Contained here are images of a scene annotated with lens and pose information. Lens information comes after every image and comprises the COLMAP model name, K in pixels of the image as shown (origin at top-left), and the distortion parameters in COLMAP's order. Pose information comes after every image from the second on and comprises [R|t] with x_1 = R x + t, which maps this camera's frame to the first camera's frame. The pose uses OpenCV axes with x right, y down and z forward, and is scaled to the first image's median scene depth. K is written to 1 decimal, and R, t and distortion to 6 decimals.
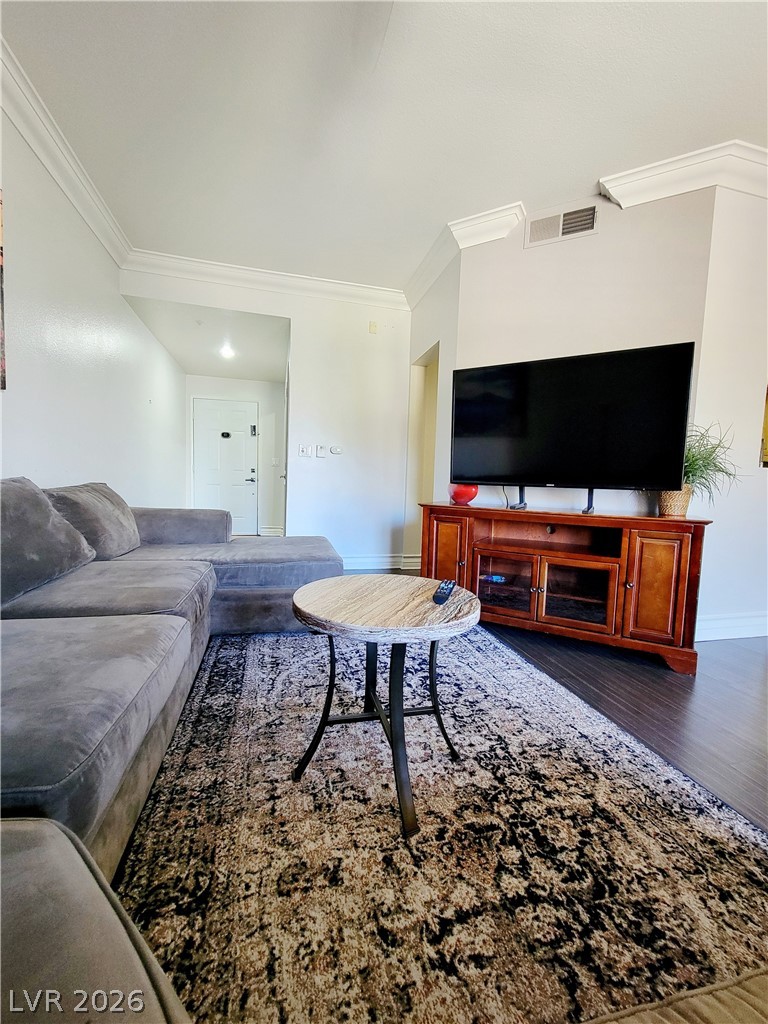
lens RADIAL K [[416.7, 0, 382.8], [0, 416.7, 513.7], [0, 0, 1]] dist [0.000886, 0.000535]
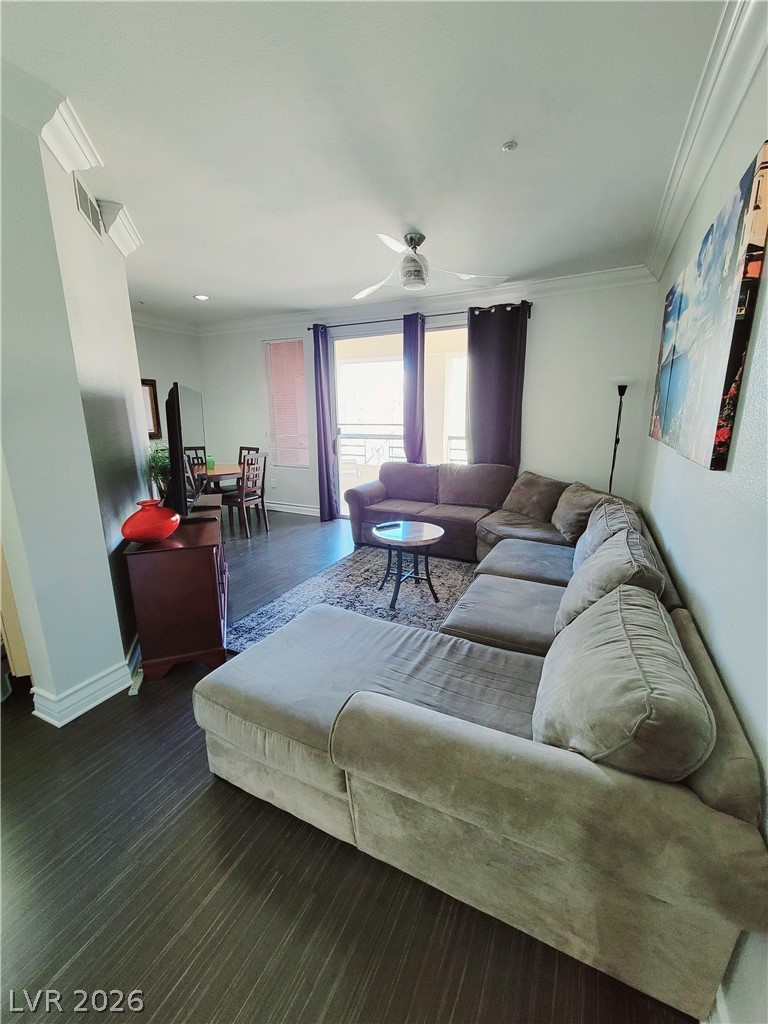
lens RADIAL K [[416.7, 0, 382.1], [0, 416.7, 511.0], [0, 0, 1]] dist [0.000886, 0.000535]
pose [[-0.759320, -0.170308, 0.628036, -1.468476], [0.035980, 0.952678, 0.301845, -0.697450], [-0.649722, 0.251794, -0.717259, 2.916956]]
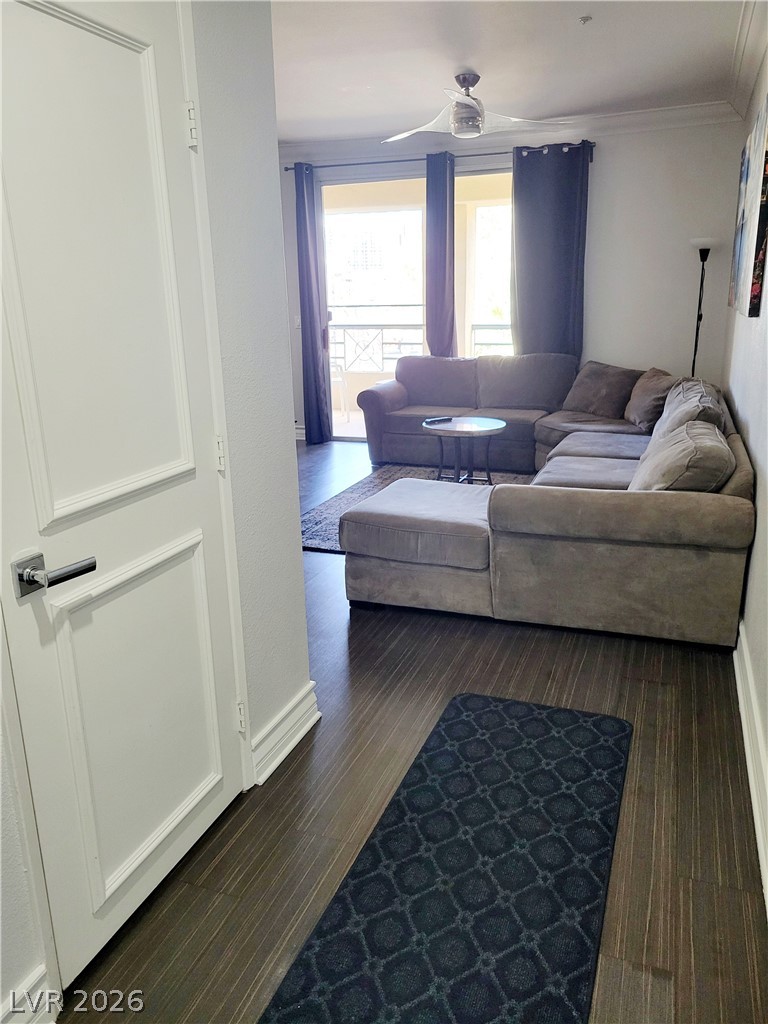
lens RADIAL K [[777.5, 0, 386.6], [0, 777.5, 513.0], [0, 0, 1]] dist [0.035690, -0.015516]
pose [[-0.826164, -0.162618, 0.539452, -1.933394], [0.037623, 0.939384, 0.340797, -0.771844], [-0.562172, 0.301850, -0.769967, 4.475250]]
